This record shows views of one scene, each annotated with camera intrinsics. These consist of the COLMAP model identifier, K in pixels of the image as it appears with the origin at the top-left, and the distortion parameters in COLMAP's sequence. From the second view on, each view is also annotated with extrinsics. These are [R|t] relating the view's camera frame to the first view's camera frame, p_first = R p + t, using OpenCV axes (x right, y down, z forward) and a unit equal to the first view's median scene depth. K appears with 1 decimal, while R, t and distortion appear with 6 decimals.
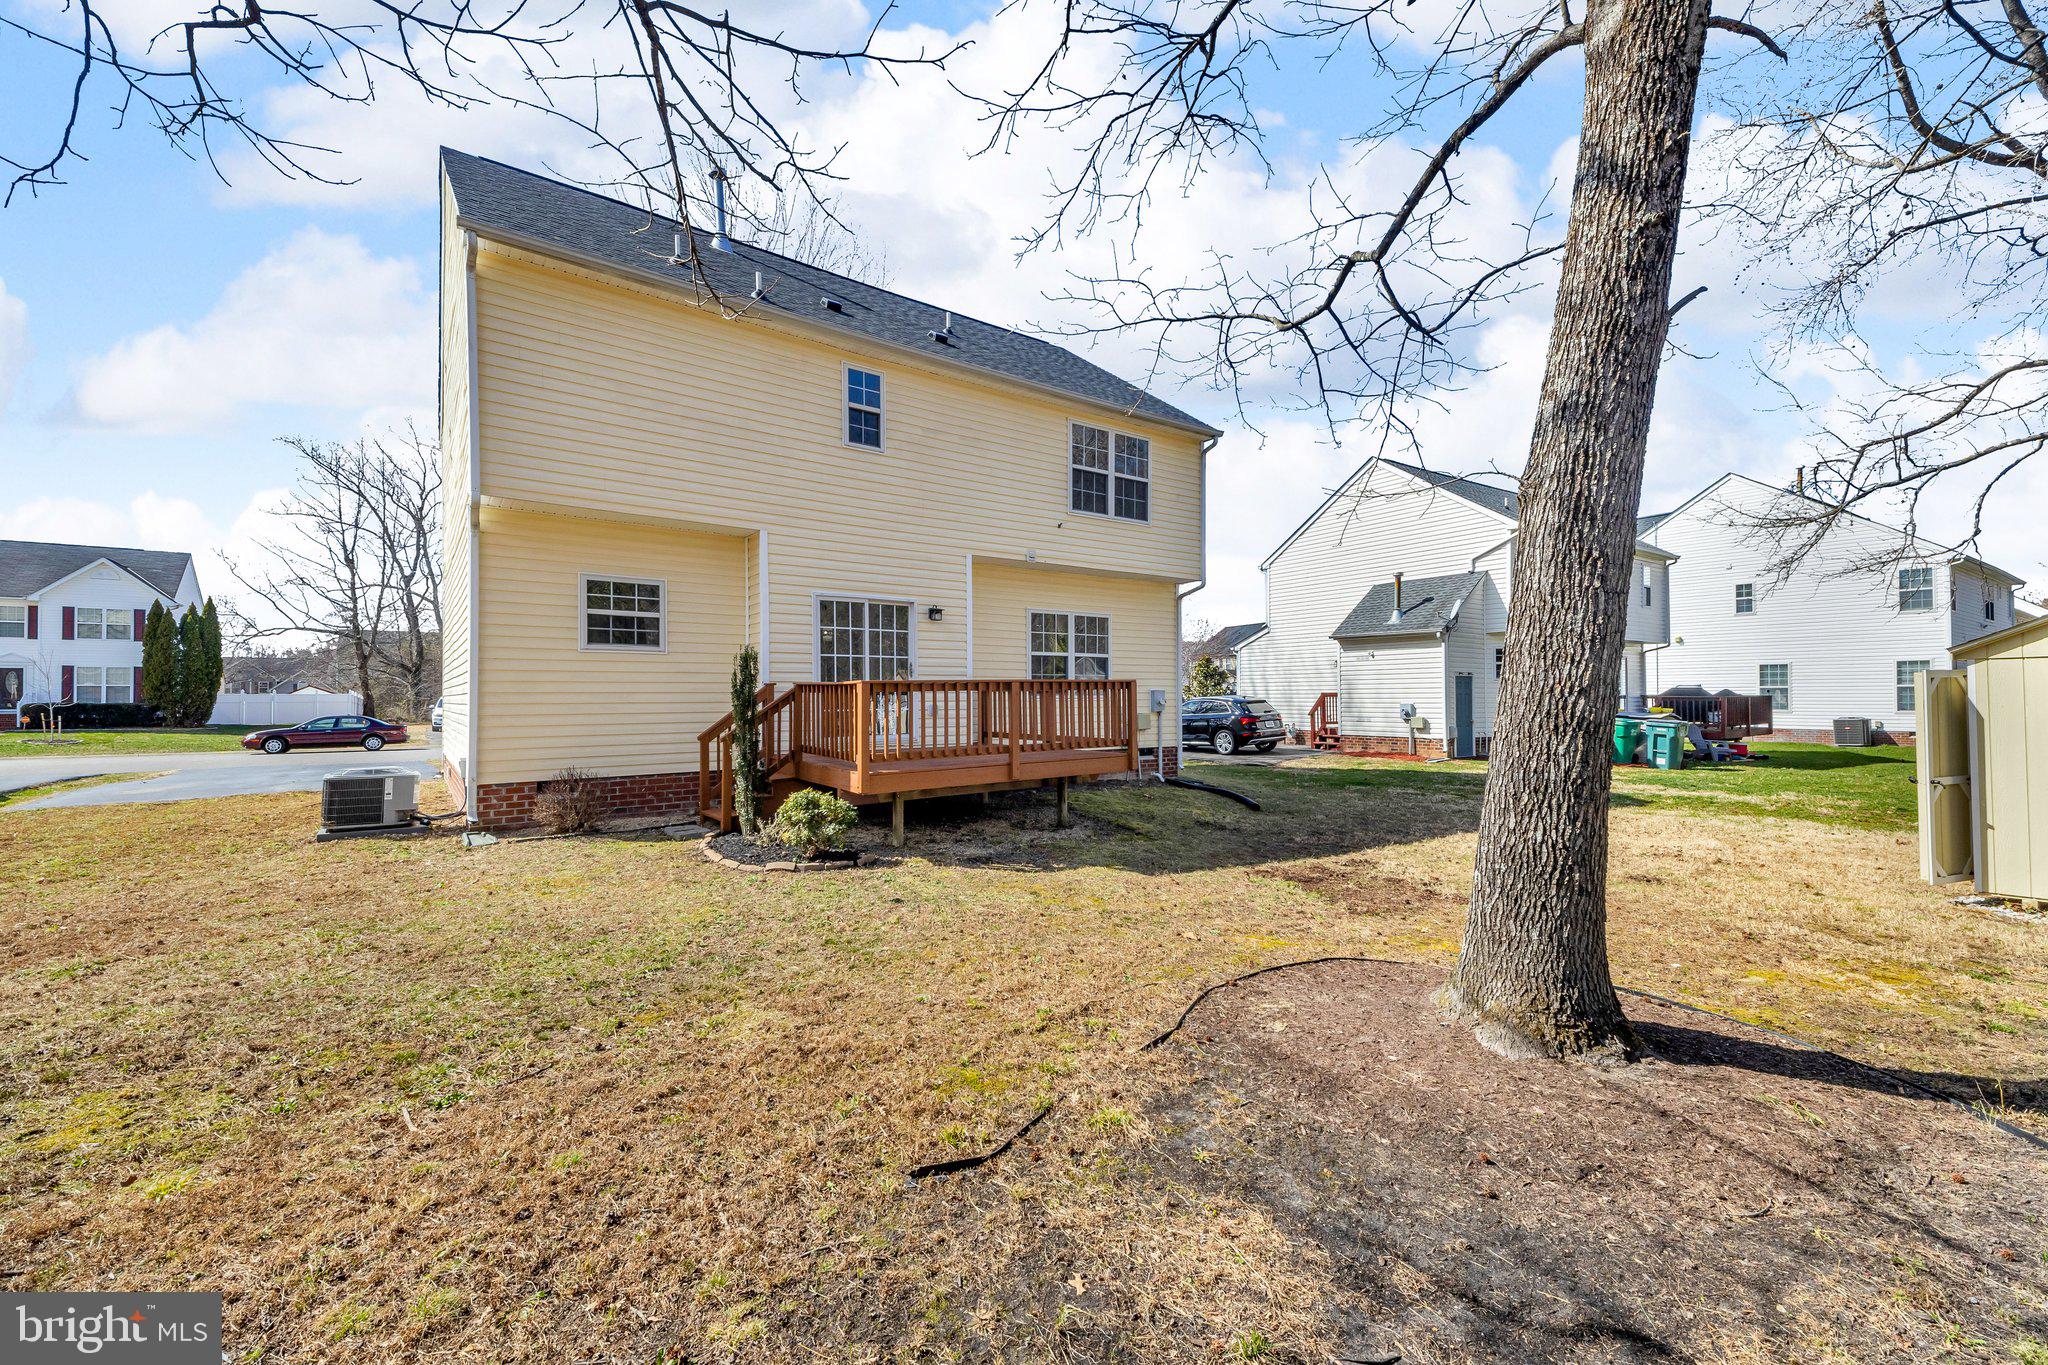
lens RADIAL K [[851.1, 0, 1029.6], [0, 851.1, 687.4], [0, 0, 1]] dist [0.112177, -0.050312]
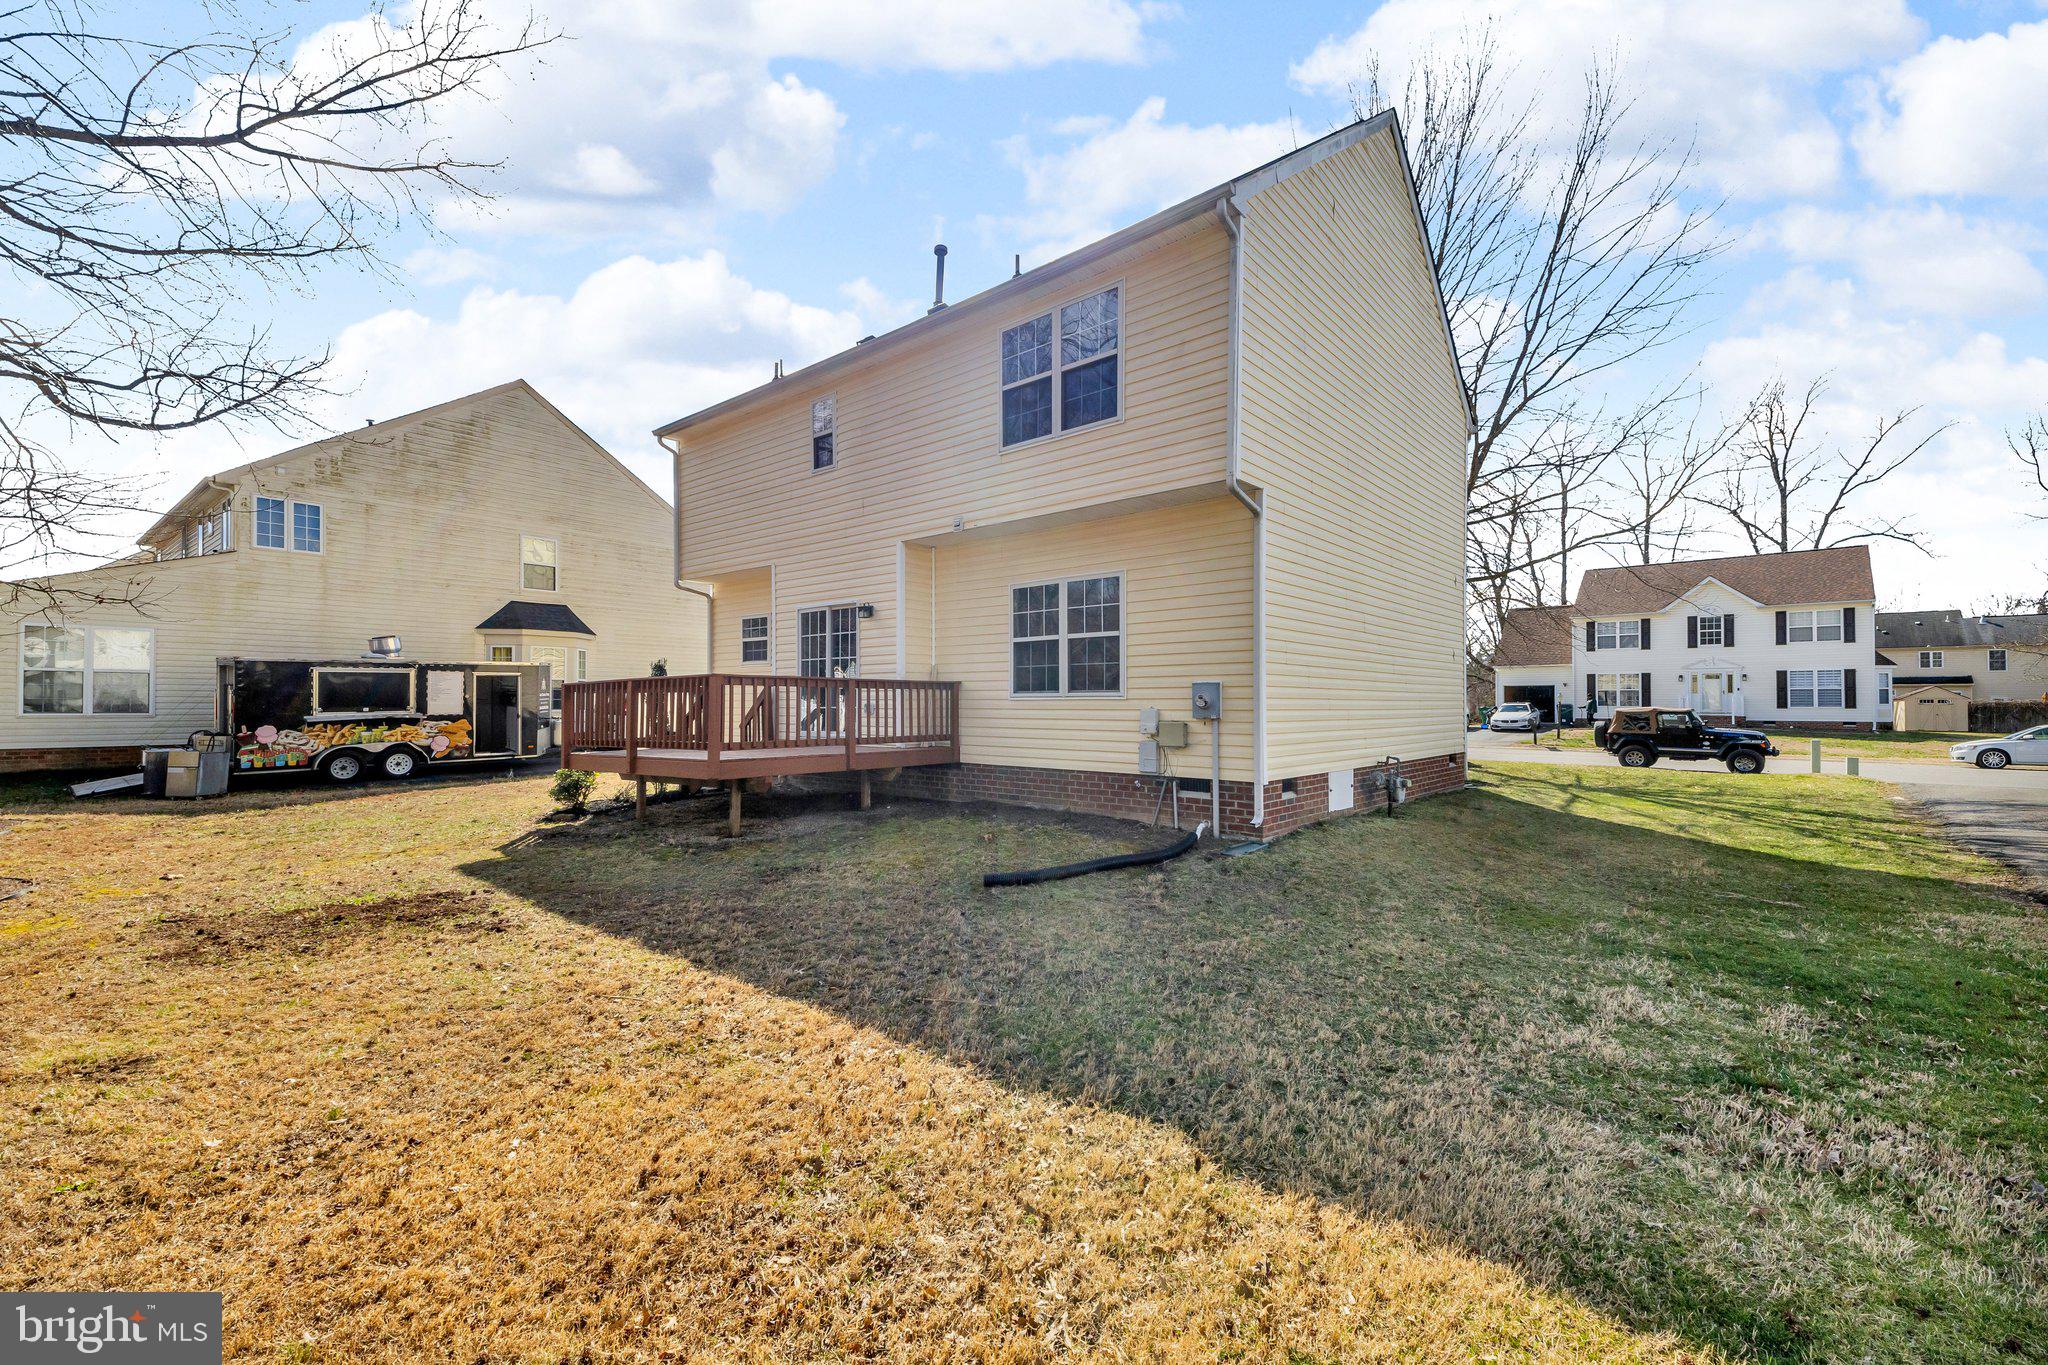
lens RADIAL K [[851.1, 0, 1029.6], [0, 851.1, 687.4], [0, 0, 1]] dist [0.112177, -0.050312]
pose [[0.229721, -0.015981, -0.973125, 0.822771], [0.010404, 0.999848, -0.013963, 0.016141], [0.973201, -0.006917, 0.229853, 0.879876]]
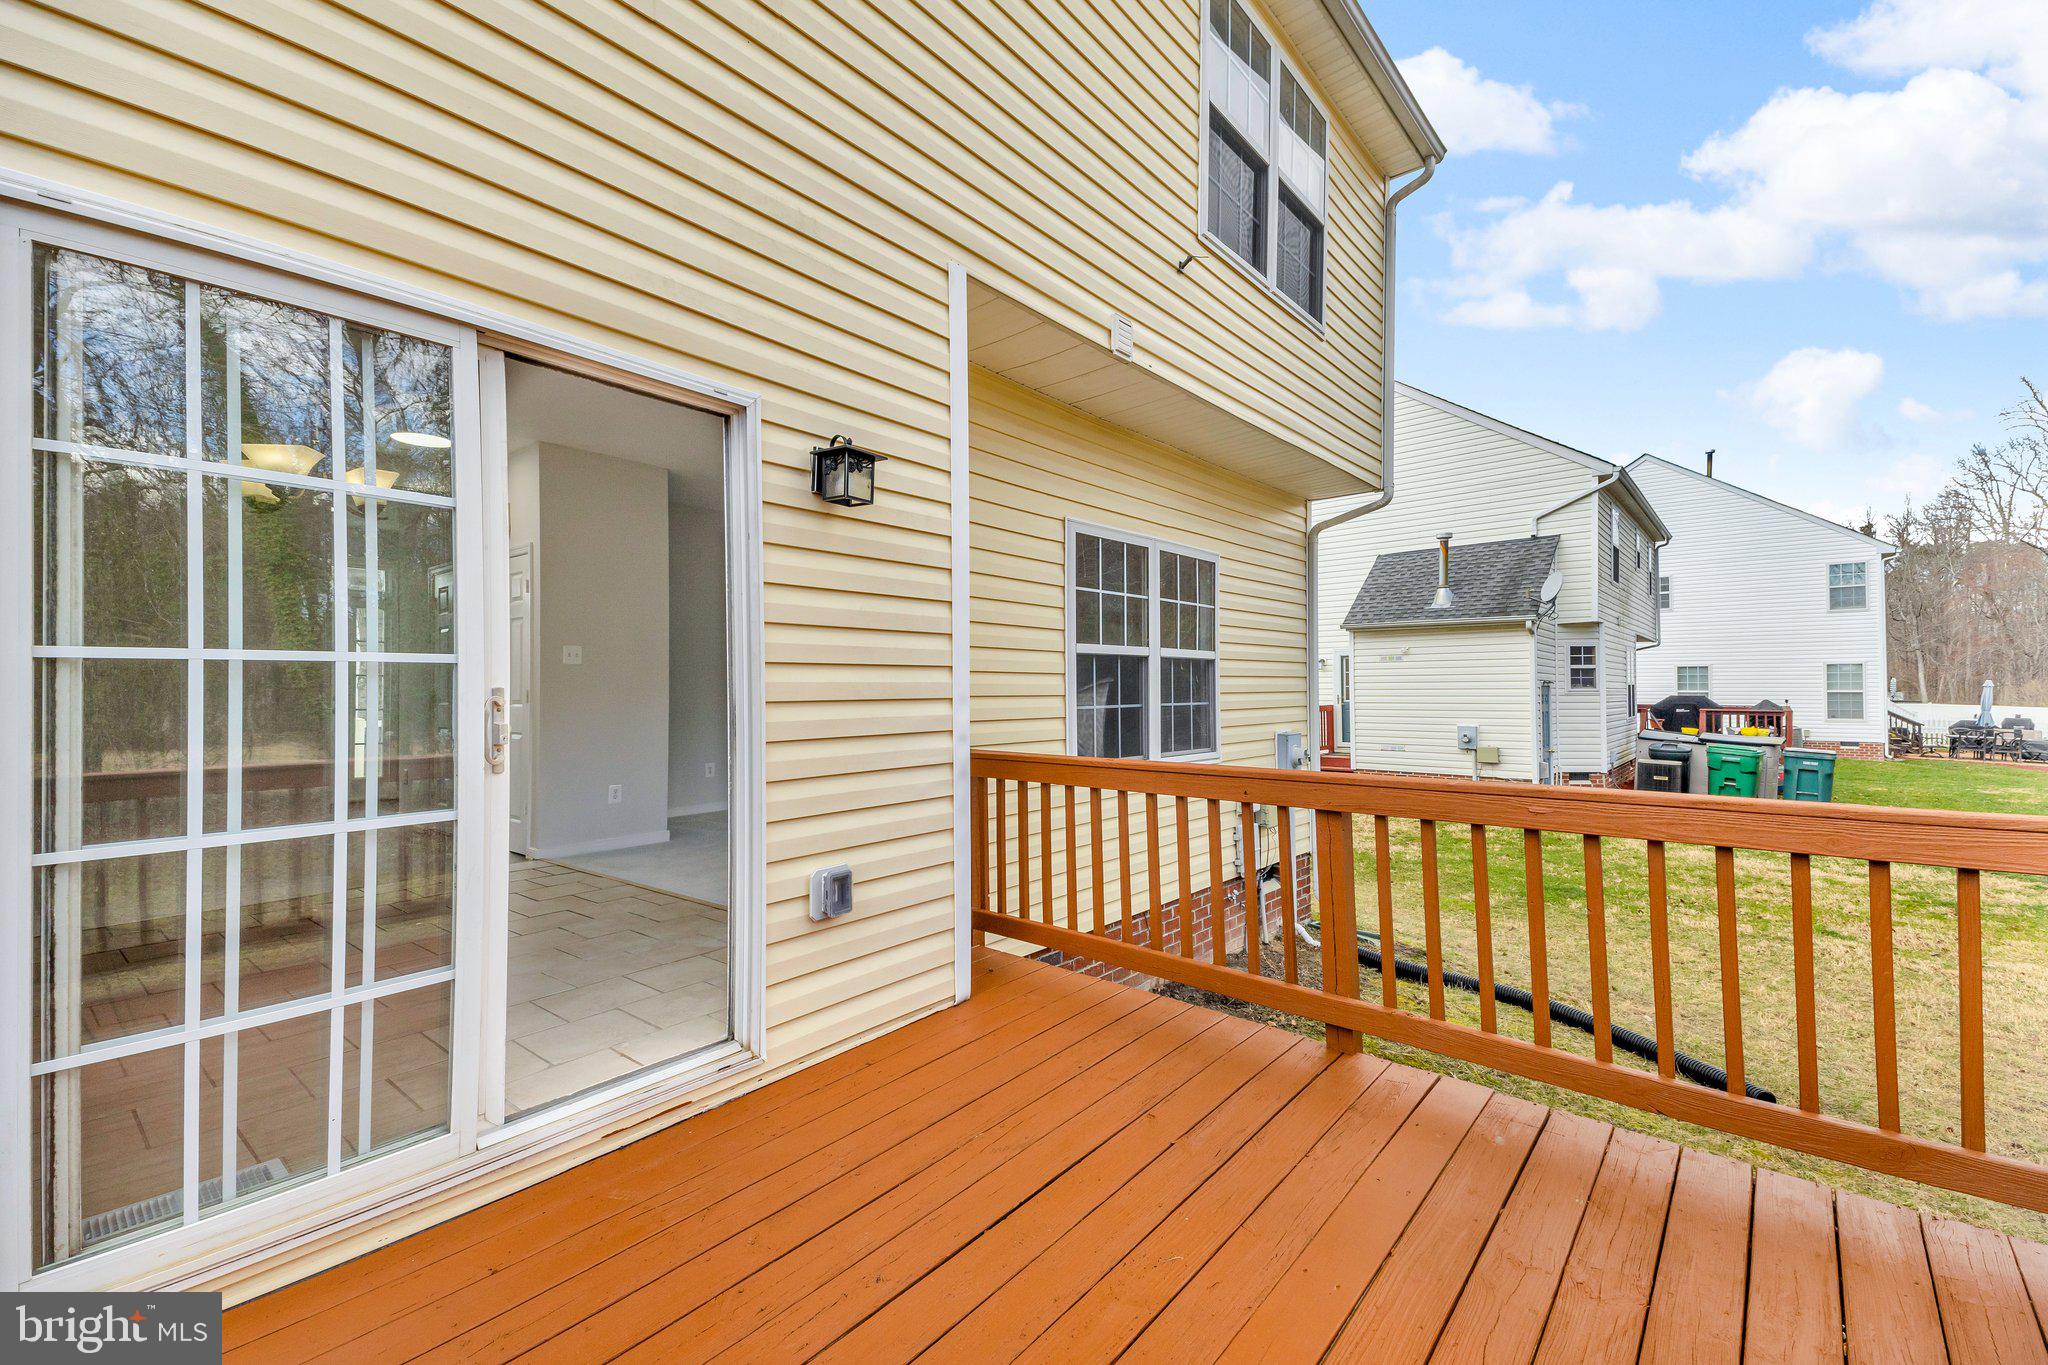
lens RADIAL K [[851.1, 0, 1029.6], [0, 851.1, 687.4], [0, 0, 1]] dist [0.112177, -0.050312]
pose [[0.967900, -0.001107, 0.251333, -0.112177], [-0.001283, 0.999956, 0.009343, -0.028404], [-0.251333, -0.009365, 0.967855, 0.701560]]
